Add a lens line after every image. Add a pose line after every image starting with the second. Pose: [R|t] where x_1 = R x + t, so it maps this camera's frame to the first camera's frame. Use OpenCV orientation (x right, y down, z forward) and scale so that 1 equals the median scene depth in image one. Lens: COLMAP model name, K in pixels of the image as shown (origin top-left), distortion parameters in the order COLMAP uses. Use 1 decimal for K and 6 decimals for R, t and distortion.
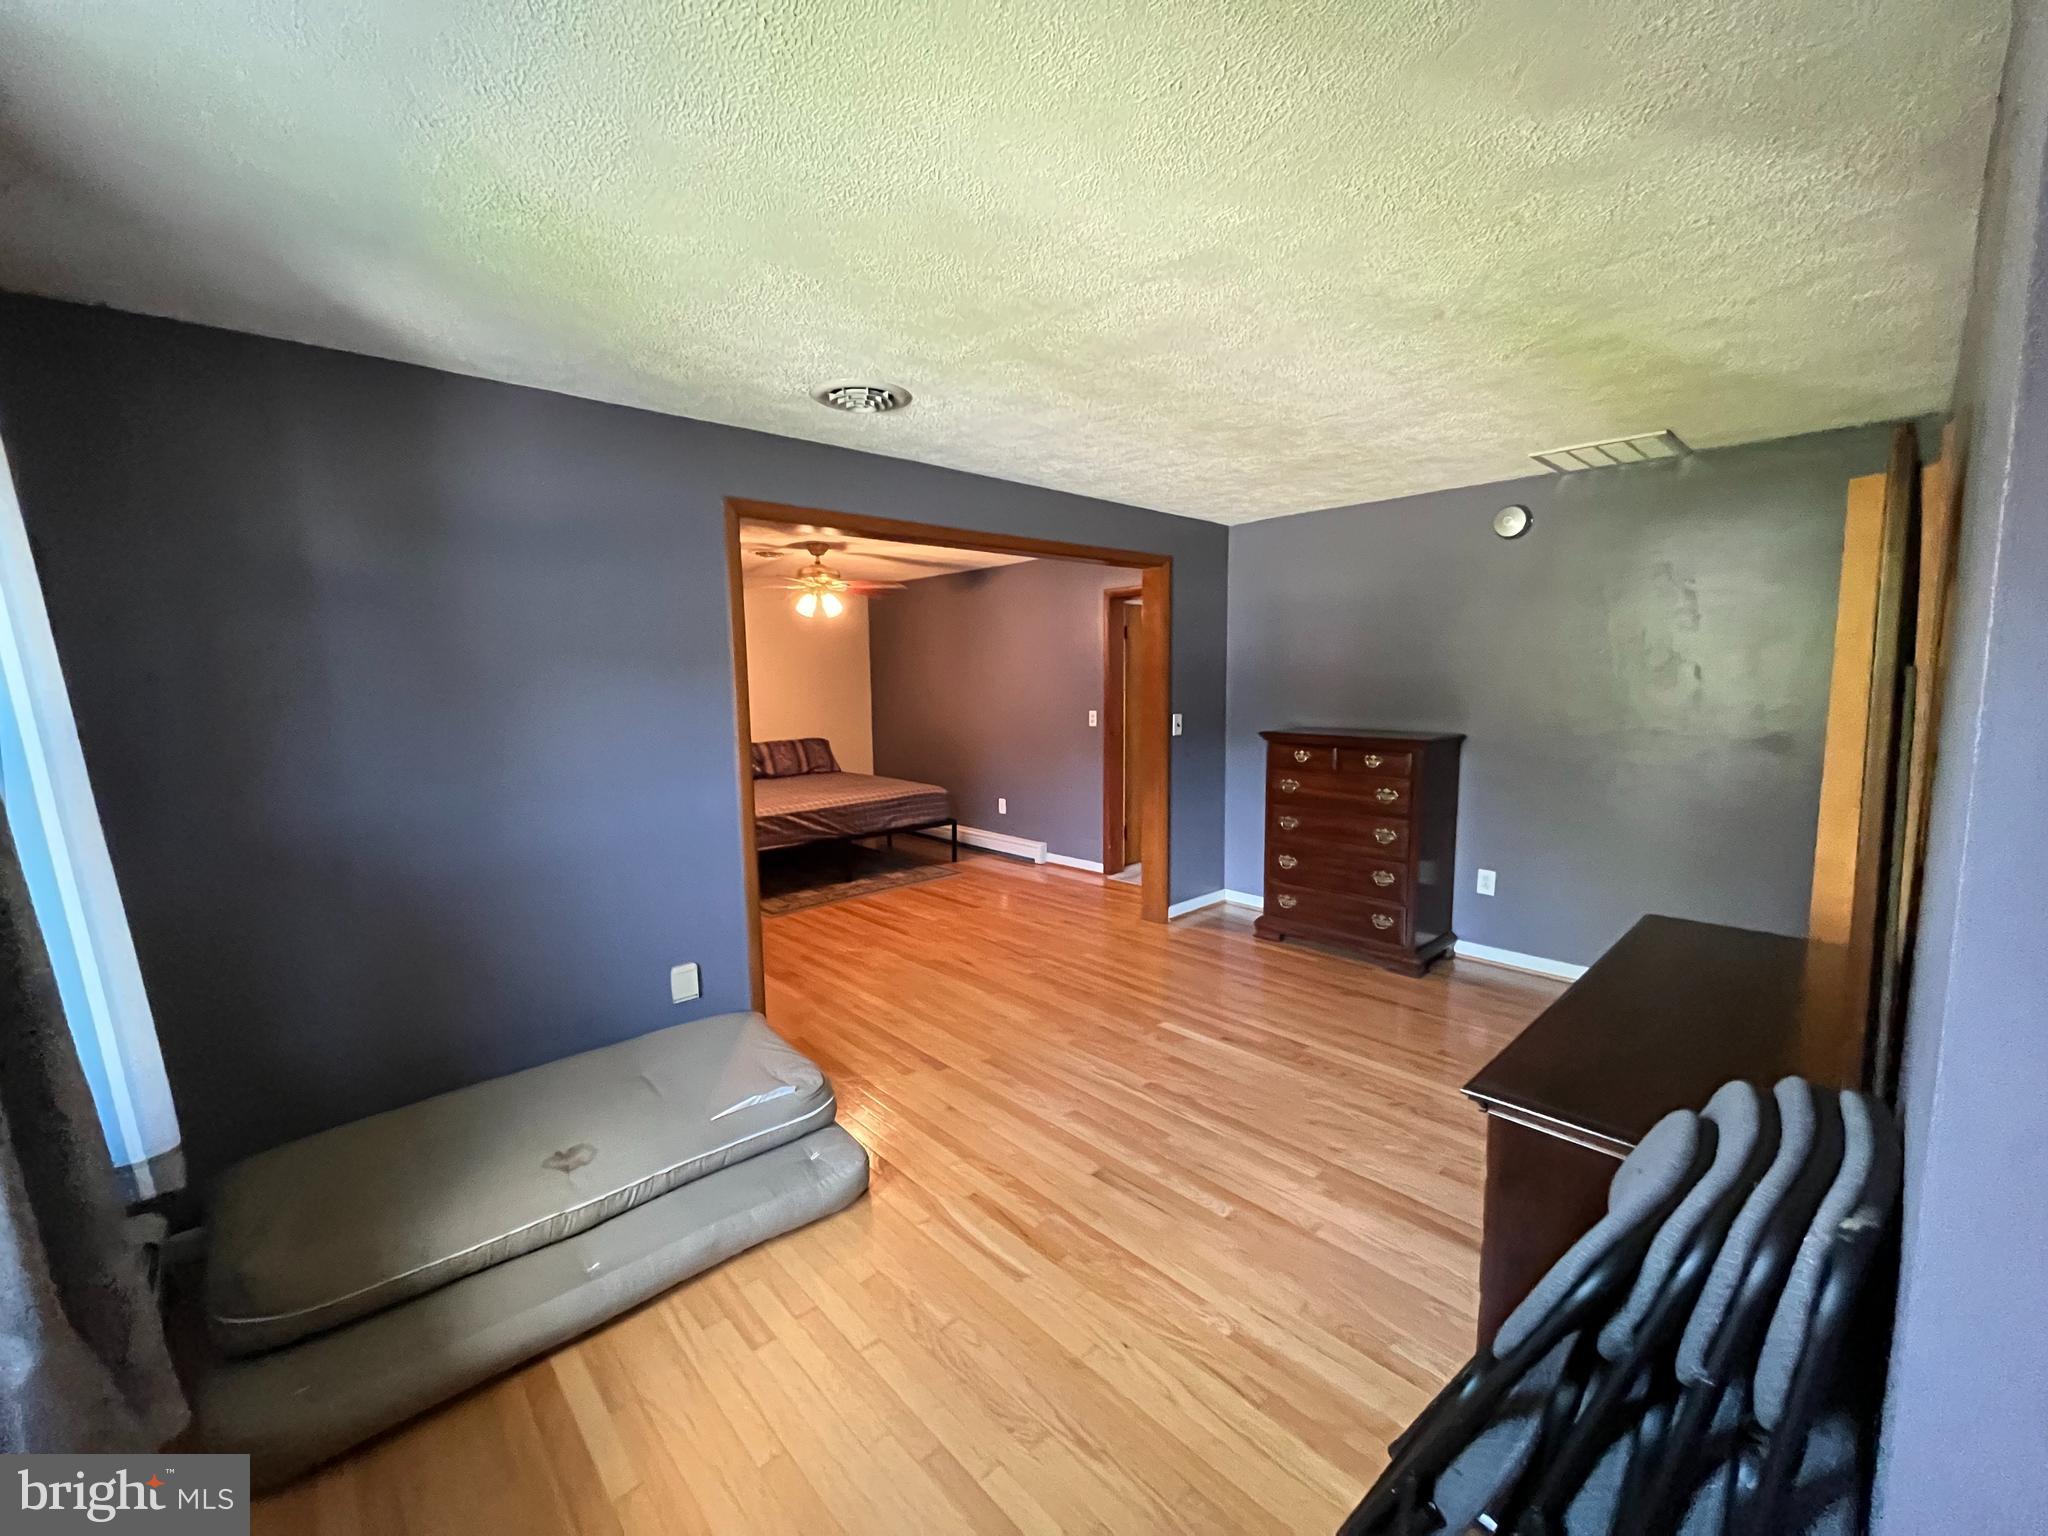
lens RADIAL K [[825.7, 0, 1024.8], [0, 825.7, 765.3], [0, 0, 1]] dist [-0.004263, -0.000074]
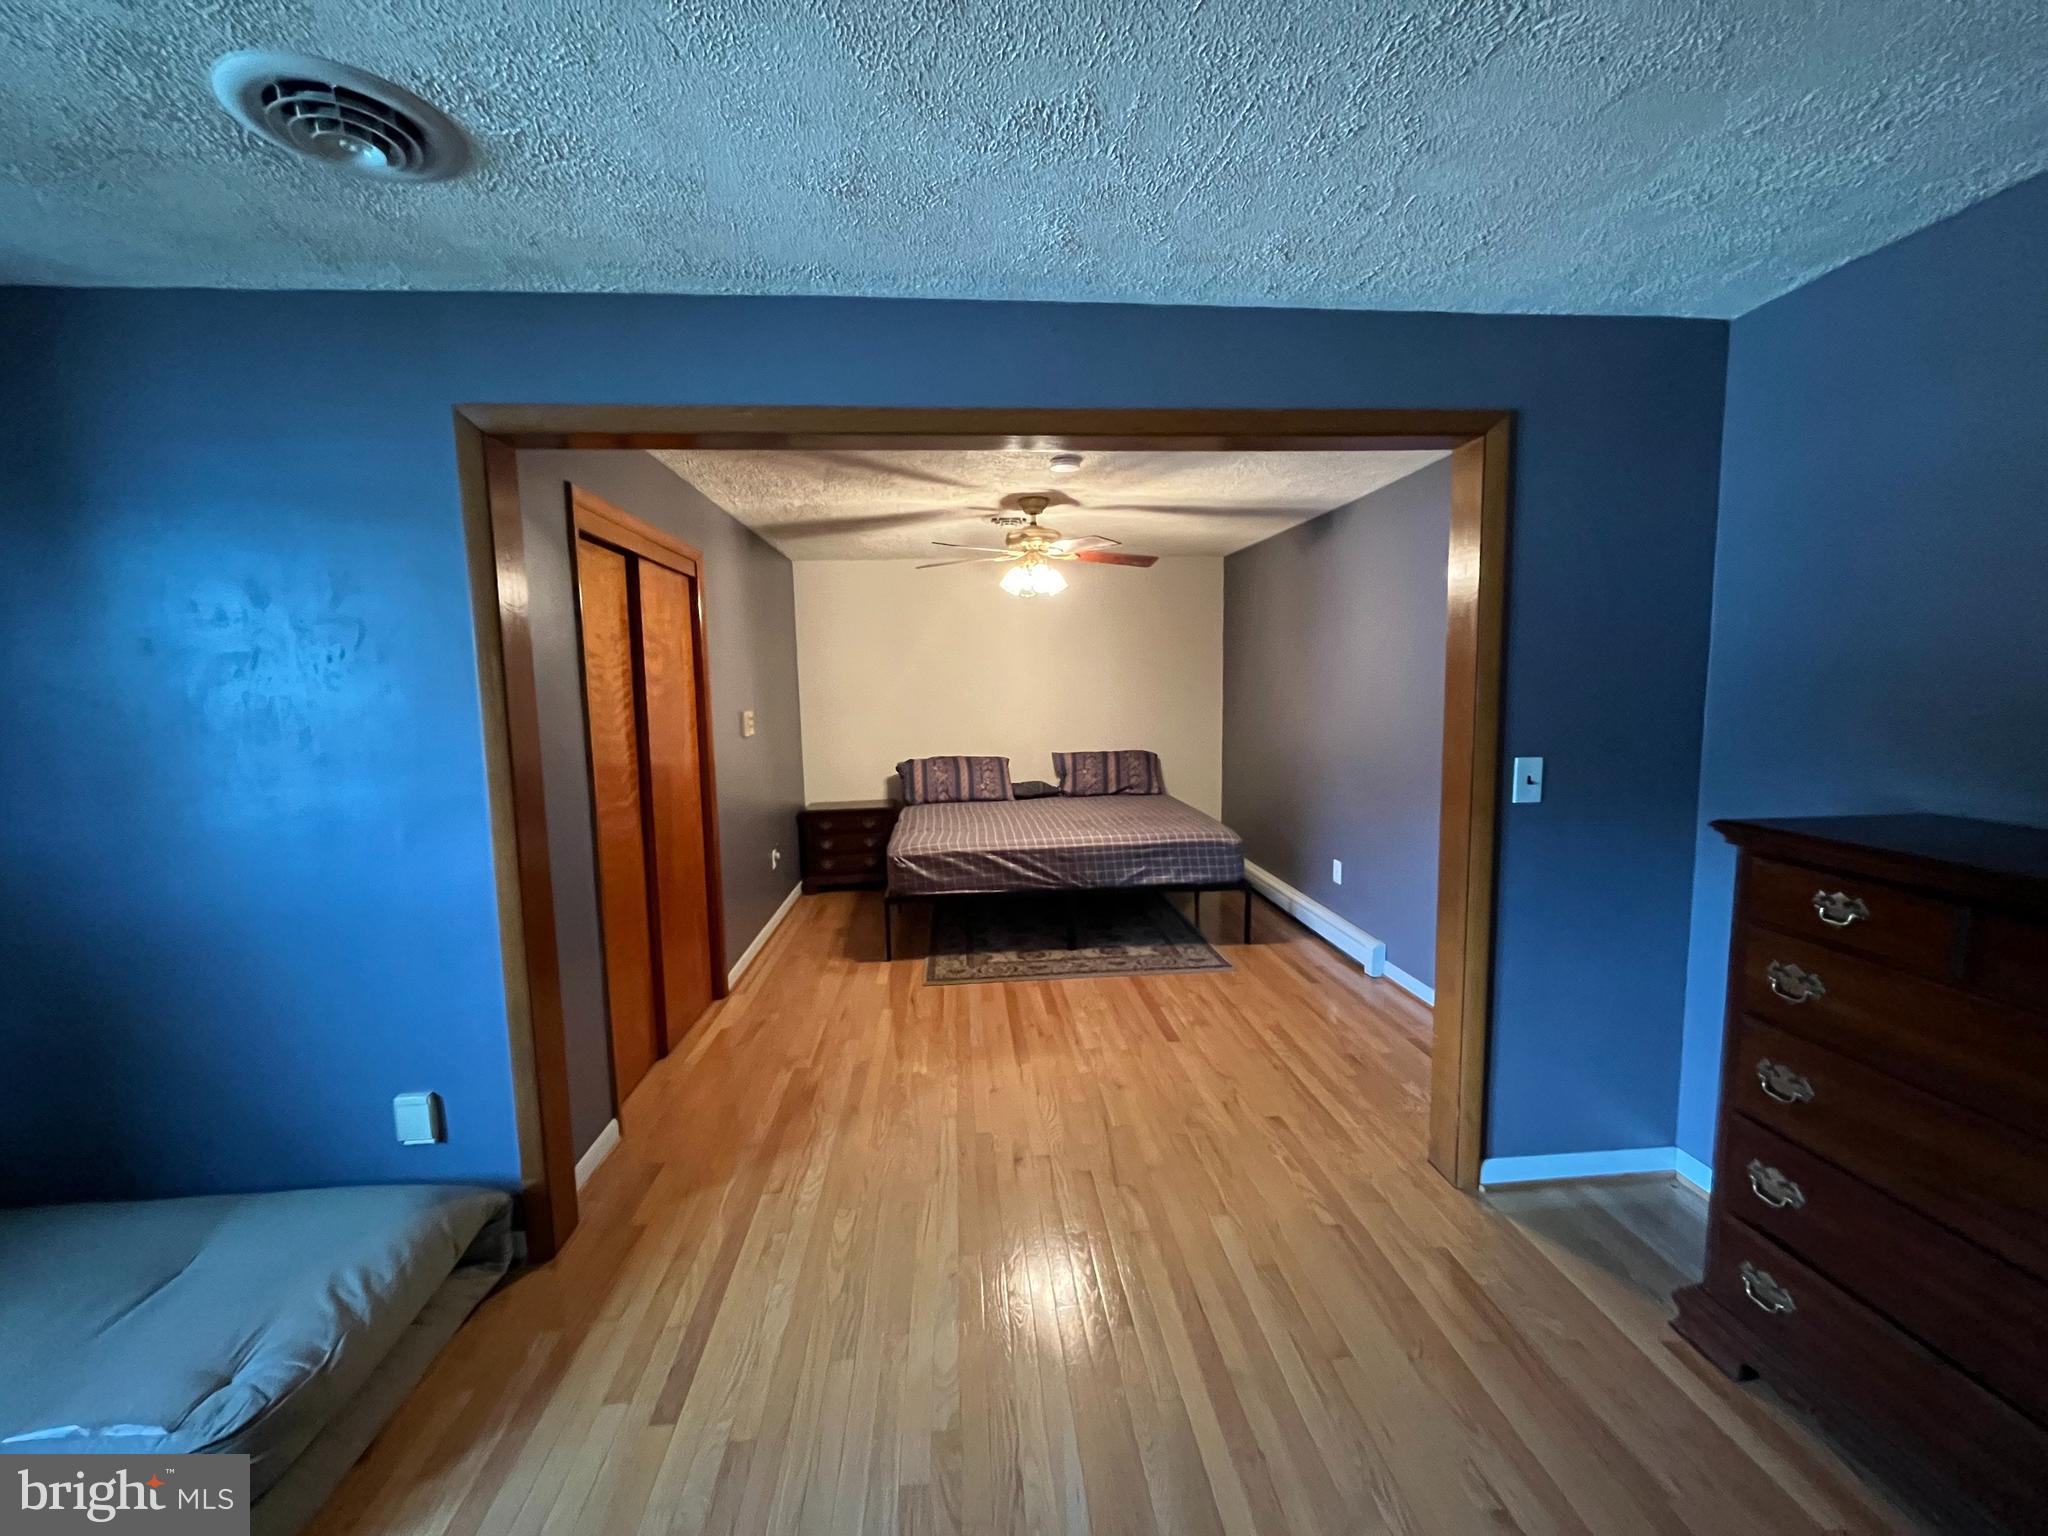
lens RADIAL K [[825.7, 0, 1022.4], [0, 825.7, 763.9], [0, 0, 1]] dist [-0.004263, -0.000074]
pose [[0.785768, 0.063804, -0.615221, 0.218026], [-0.061012, 0.997810, 0.025557, -0.046859], [0.615505, 0.017454, 0.787940, 0.411273]]
